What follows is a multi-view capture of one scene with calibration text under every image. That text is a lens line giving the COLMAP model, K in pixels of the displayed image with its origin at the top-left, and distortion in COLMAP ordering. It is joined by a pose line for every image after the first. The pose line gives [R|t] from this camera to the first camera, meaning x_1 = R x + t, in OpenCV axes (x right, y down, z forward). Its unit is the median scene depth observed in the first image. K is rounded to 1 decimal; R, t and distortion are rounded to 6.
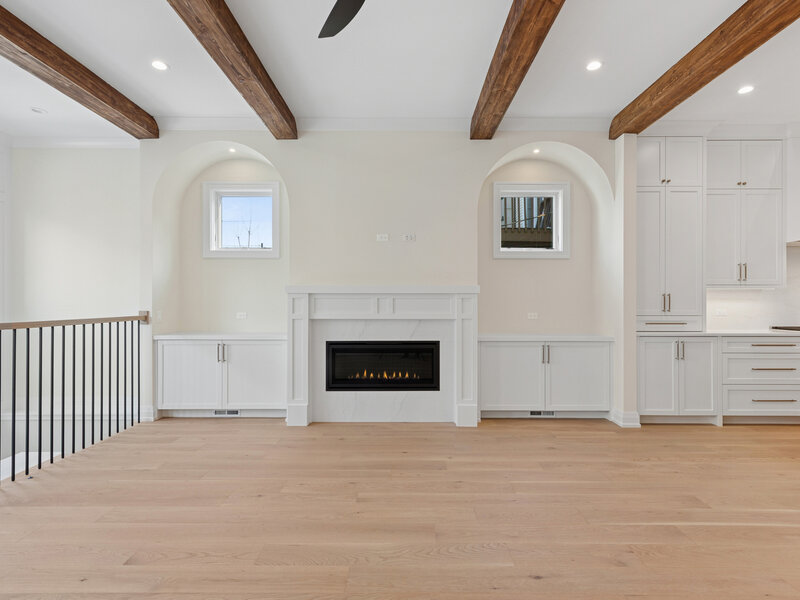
lens RADIAL K [[408.7, 0, 401.0], [0, 408.7, 301.9], [0, 0, 1]] dist [0.003685, 0.001308]
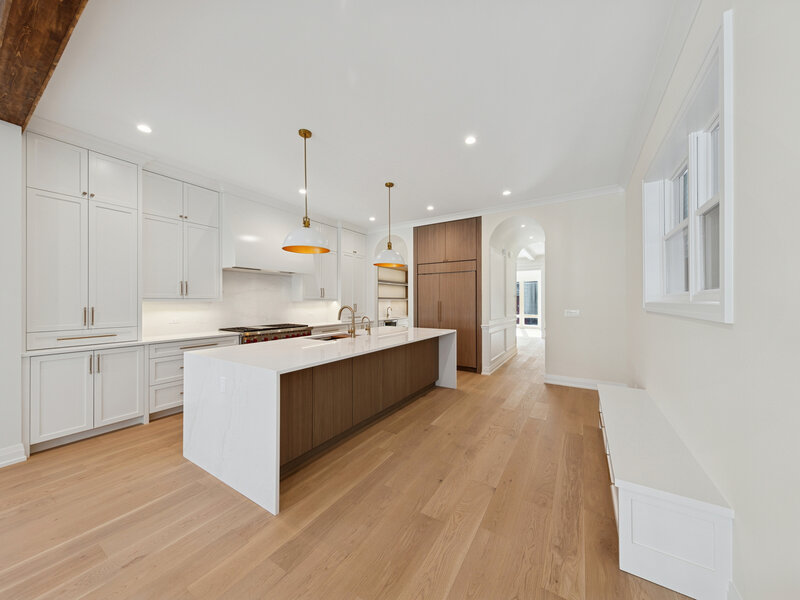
lens RADIAL K [[284.1, 0, 403.9], [0, 284.1, 300.8], [0, 0, 1]] dist [0.000772, 0.000078]
pose [[0.522531, -0.000820, 0.852620, 0.472441], [0.003491, 0.999993, -0.001177, -0.033282], [-0.852613, 0.003591, 0.522530, -0.017969]]
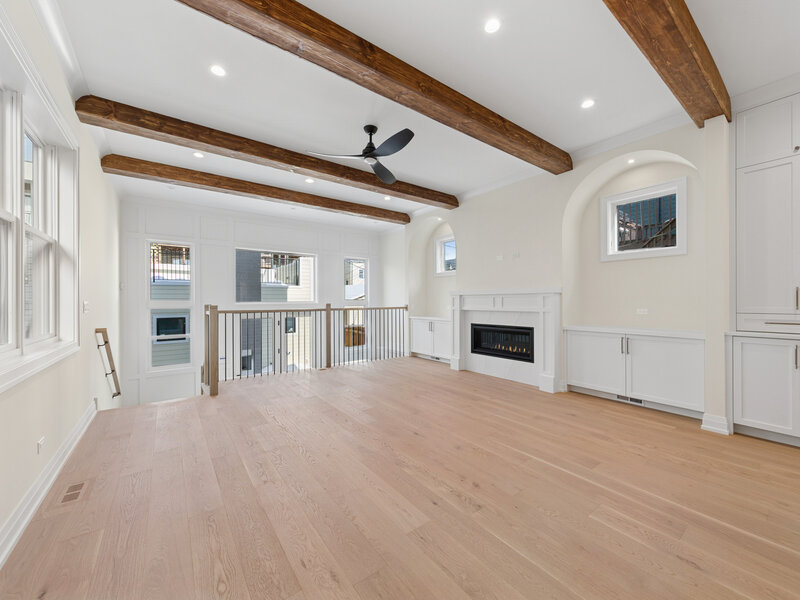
lens RADIAL K [[314.4, 0, 402.9], [0, 314.4, 301.0], [0, 0, 1]] dist [-0.001737, -0.000410]
pose [[0.600254, -0.003336, -0.799802, 0.689573], [0.006469, 0.999979, 0.000684, 0.001921], [0.799783, -0.005584, 0.600263, 0.000991]]
